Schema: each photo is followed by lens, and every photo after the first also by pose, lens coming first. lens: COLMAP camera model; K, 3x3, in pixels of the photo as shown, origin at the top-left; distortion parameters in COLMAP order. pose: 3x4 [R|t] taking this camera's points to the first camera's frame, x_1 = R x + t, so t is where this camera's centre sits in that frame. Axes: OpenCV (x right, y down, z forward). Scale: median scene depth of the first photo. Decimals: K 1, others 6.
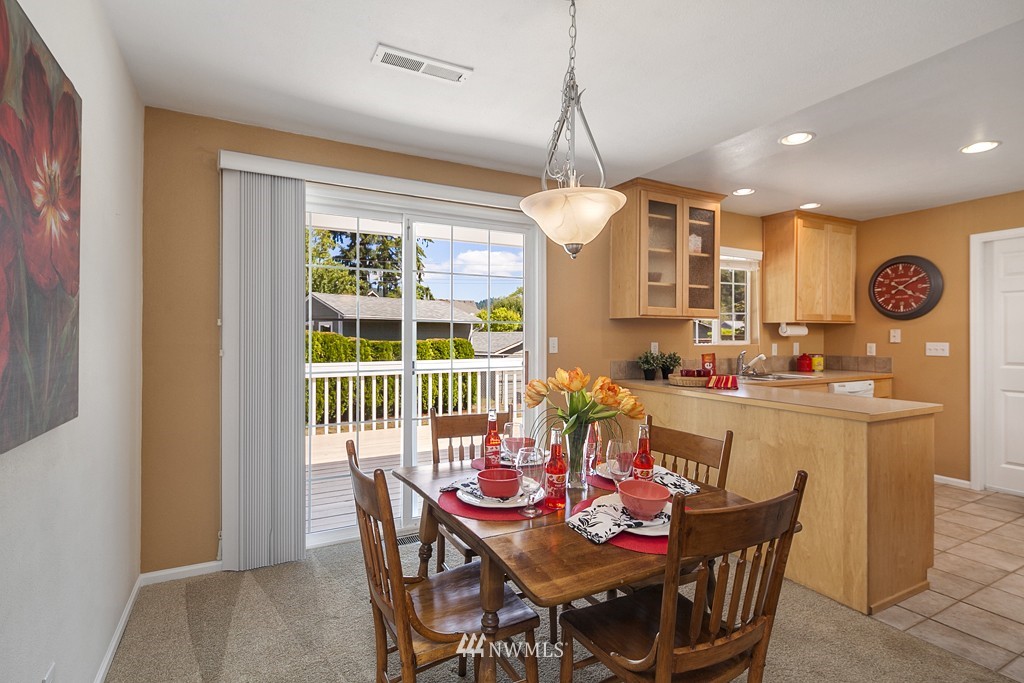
lens RADIAL K [[500.8, 0, 513.5], [0, 500.8, 339.5], [0, 0, 1]] dist [0.000960, 0.000293]
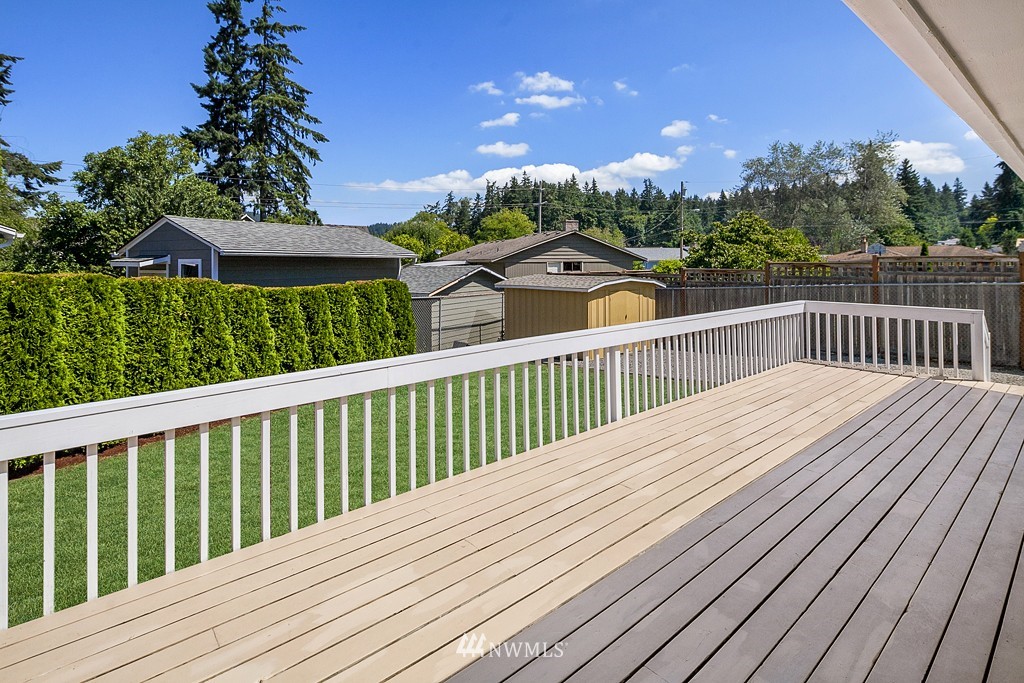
lens RADIAL K [[500.8, 0, 515.4], [0, 500.8, 259.1], [0, 0, 1]] dist [0.000960, 0.000293]
pose [[0.975092, -0.008650, 0.221631, -0.063439], [0.011422, 0.999872, -0.011230, -0.014924], [-0.221505, 0.013482, 0.975066, 0.160190]]
